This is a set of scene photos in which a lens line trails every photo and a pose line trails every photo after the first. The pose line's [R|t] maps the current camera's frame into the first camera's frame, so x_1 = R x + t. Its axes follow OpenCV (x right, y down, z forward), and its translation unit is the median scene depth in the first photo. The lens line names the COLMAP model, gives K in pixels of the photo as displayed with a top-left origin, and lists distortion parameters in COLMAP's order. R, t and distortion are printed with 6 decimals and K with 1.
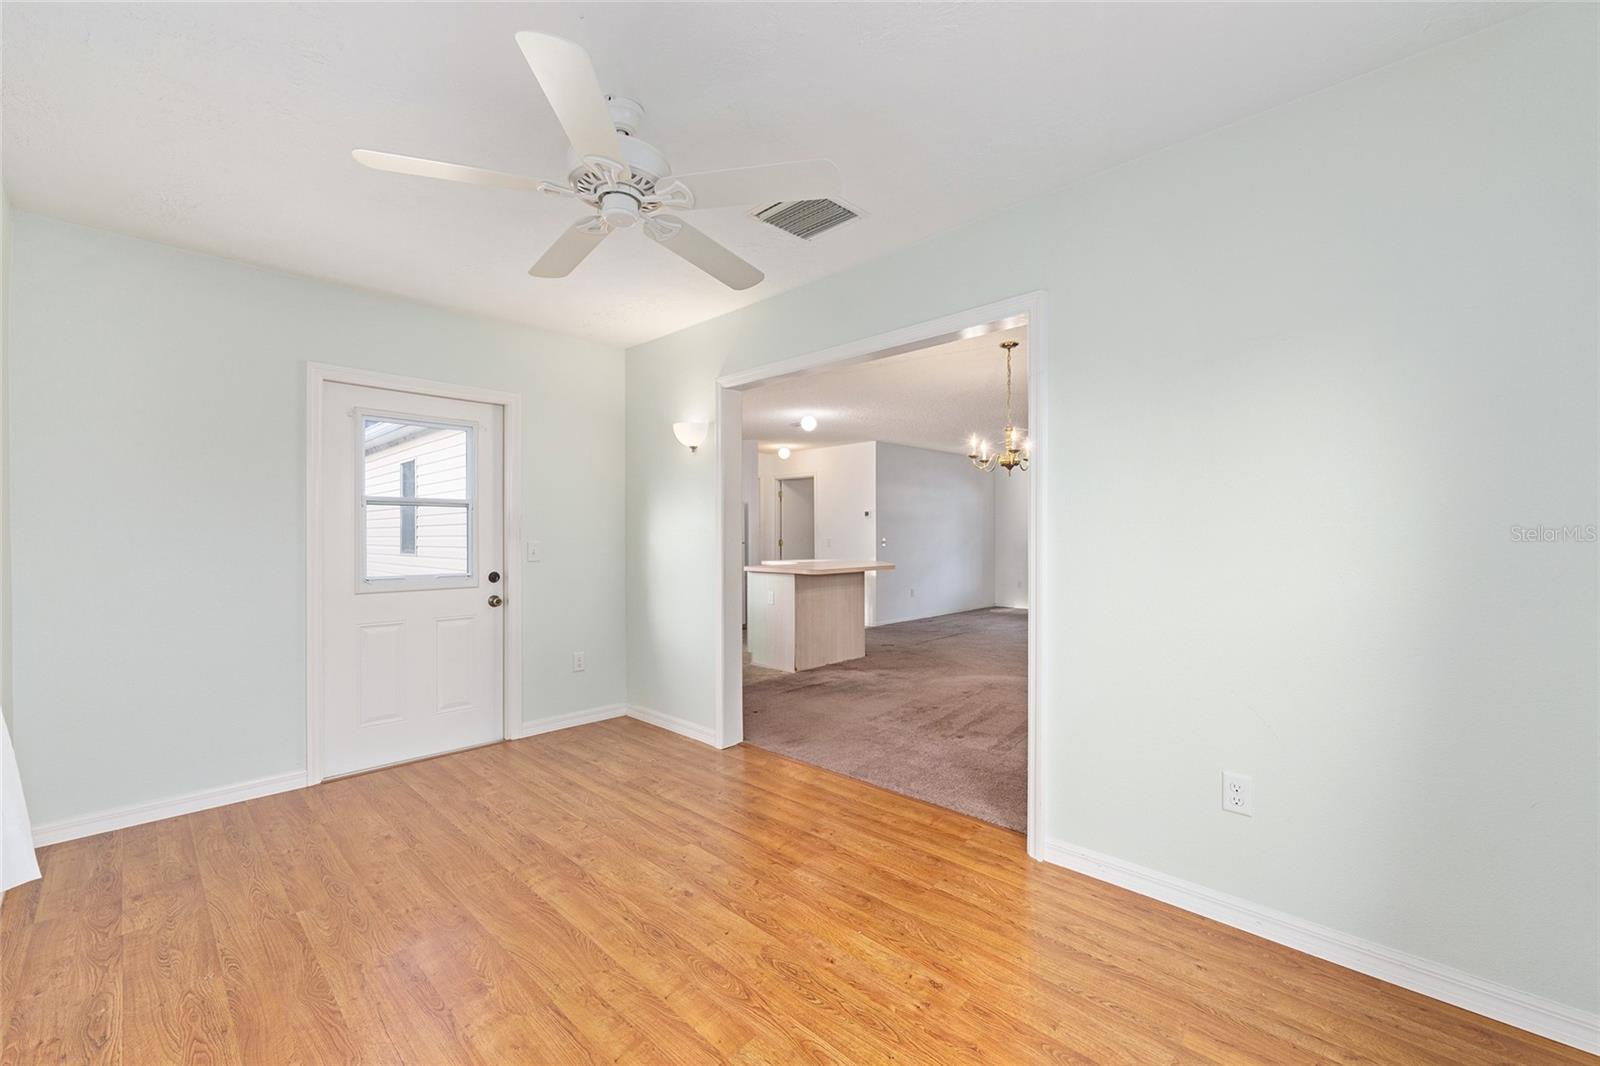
lens RADIAL K [[651.0, 0, 804.0], [0, 651.0, 531.9], [0, 0, 1]] dist [-0.002510, 0.000906]
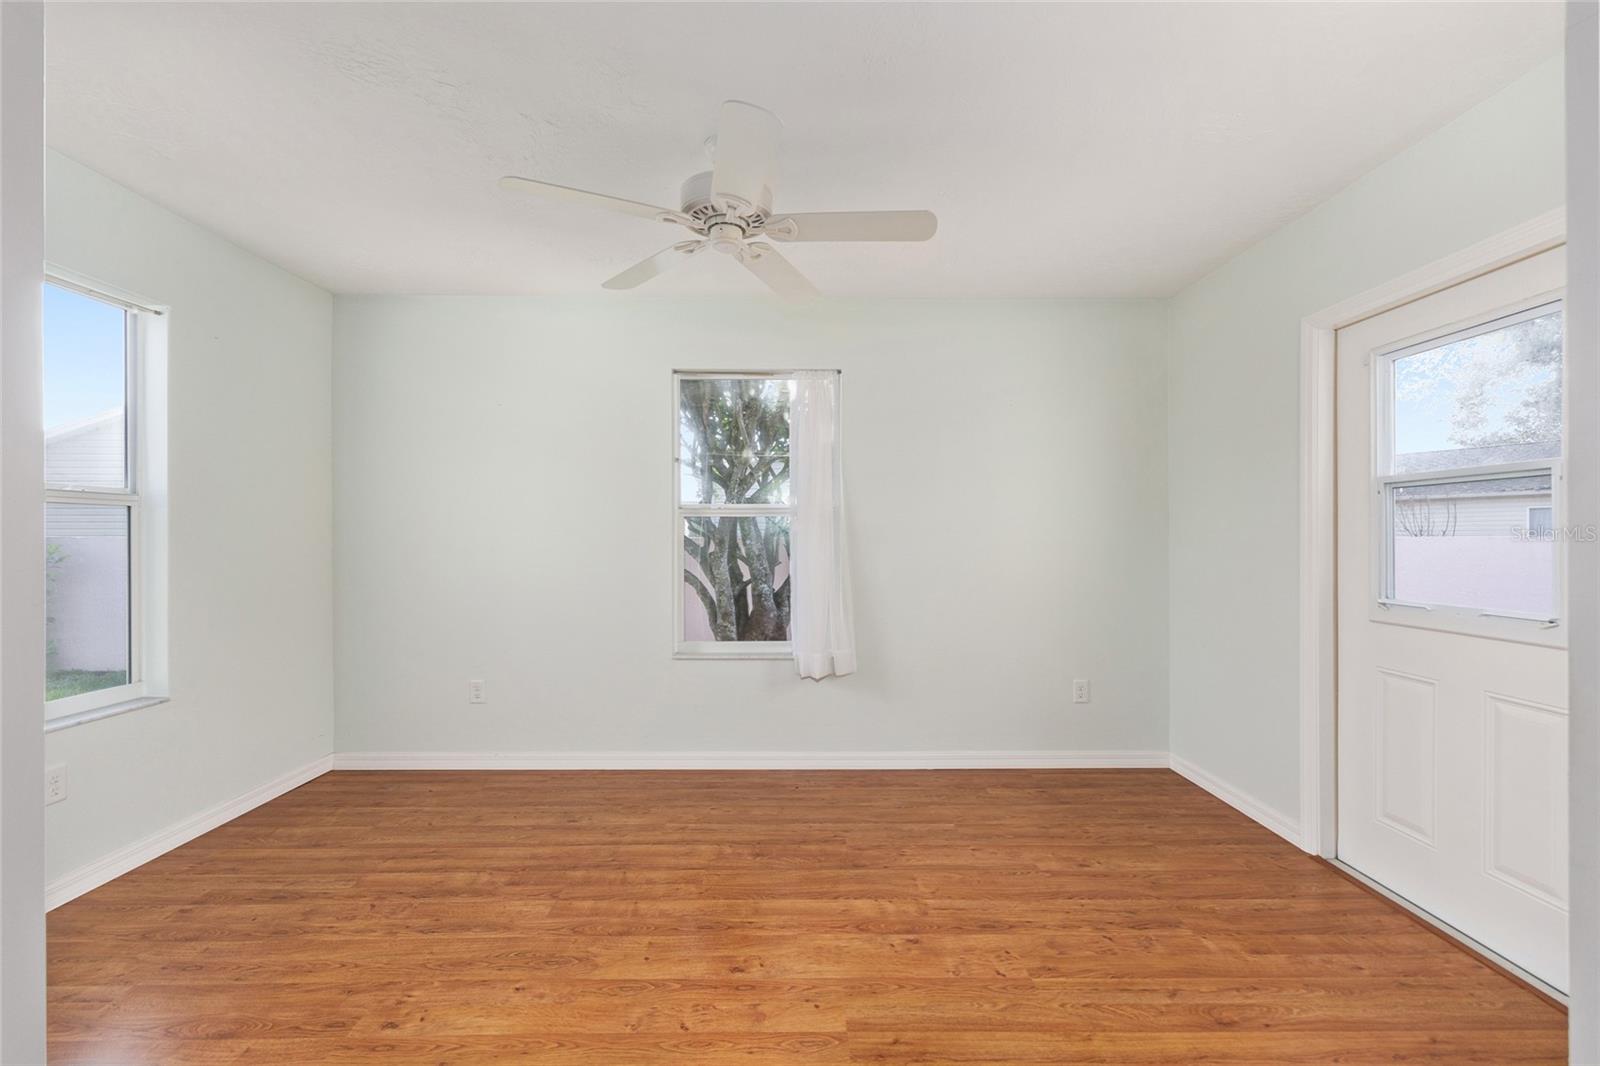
lens RADIAL K [[651.0, 0, 804.7], [0, 651.0, 536.7], [0, 0, 1]] dist [-0.002510, 0.000906]
pose [[-0.712821, 0.001697, -0.701344, 0.352747], [0.005454, 0.999980, -0.003123, 0.005817], [0.701325, -0.006051, -0.712816, 1.706102]]
